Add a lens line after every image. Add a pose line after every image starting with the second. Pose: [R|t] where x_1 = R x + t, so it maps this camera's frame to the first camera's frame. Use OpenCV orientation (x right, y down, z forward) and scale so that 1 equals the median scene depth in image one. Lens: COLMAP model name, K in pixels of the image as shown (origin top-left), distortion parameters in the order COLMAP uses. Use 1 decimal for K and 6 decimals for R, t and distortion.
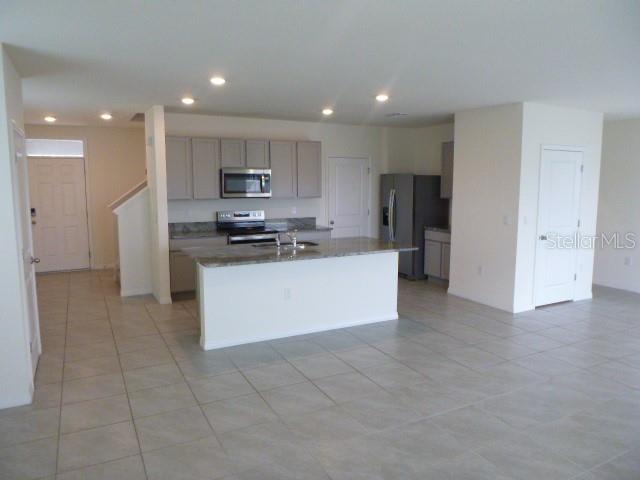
lens RADIAL K [[470.5, 0, 316.6], [0, 470.5, 231.9], [0, 0, 1]] dist [-0.056318, 0.003555]
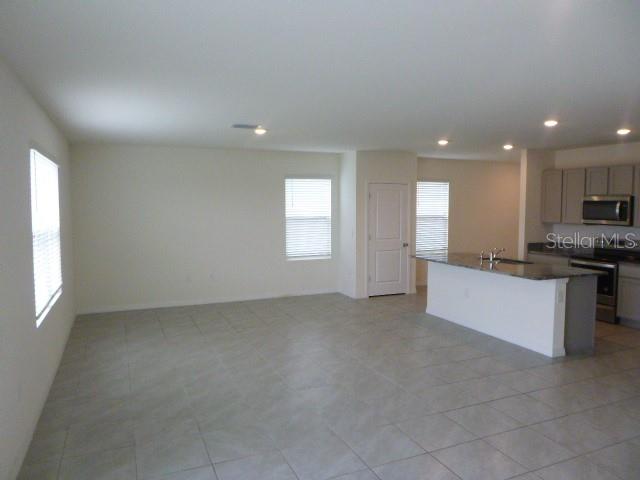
lens RADIAL K [[470.5, 0, 316.6], [0, 470.5, 231.9], [0, 0, 1]] dist [-0.056318, 0.003555]
pose [[-0.066948, 0.058060, -0.996066, 0.817681], [-0.114458, 0.991268, 0.065473, -0.048323], [0.991170, 0.118391, -0.059719, 0.425031]]
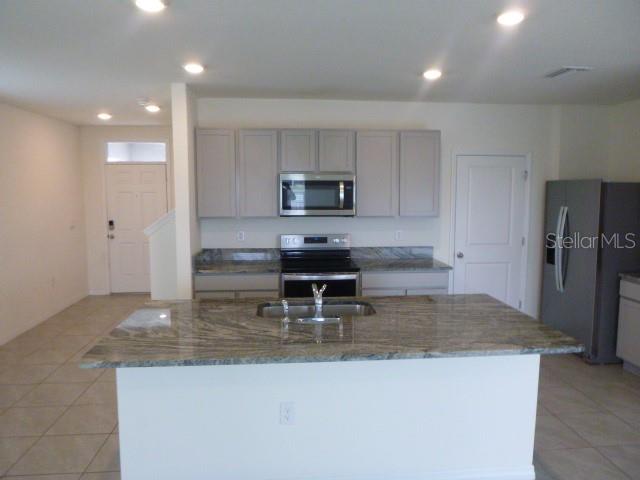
lens RADIAL K [[470.5, 0, 316.6], [0, 470.5, 231.9], [0, 0, 1]] dist [-0.056318, 0.003555]
pose [[0.924089, 0.034519, -0.380614, 0.102272], [-0.041881, 0.999061, -0.011075, -0.039999], [0.379875, 0.026175, 0.924668, 0.353321]]
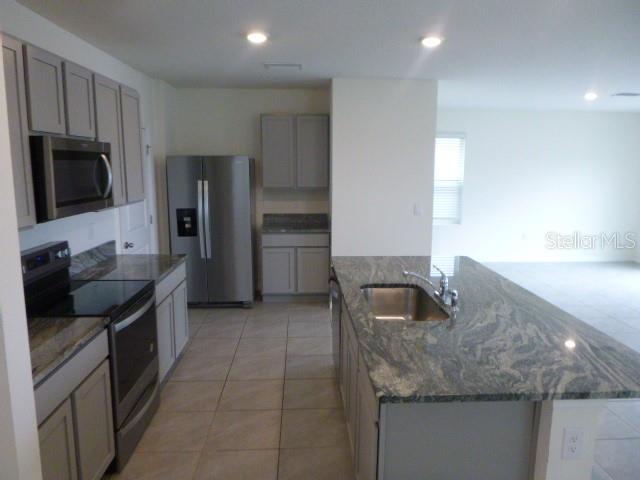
lens RADIAL K [[451.7, 0, 321.2], [0, 451.7, 221.5], [0, 0, 1]] dist [-0.057751, -0.000624]
pose [[0.455768, -0.121320, 0.881792, -0.343670], [0.102773, 0.991215, 0.083255, -0.072766], [-0.884145, 0.052680, 0.464233, 0.592457]]
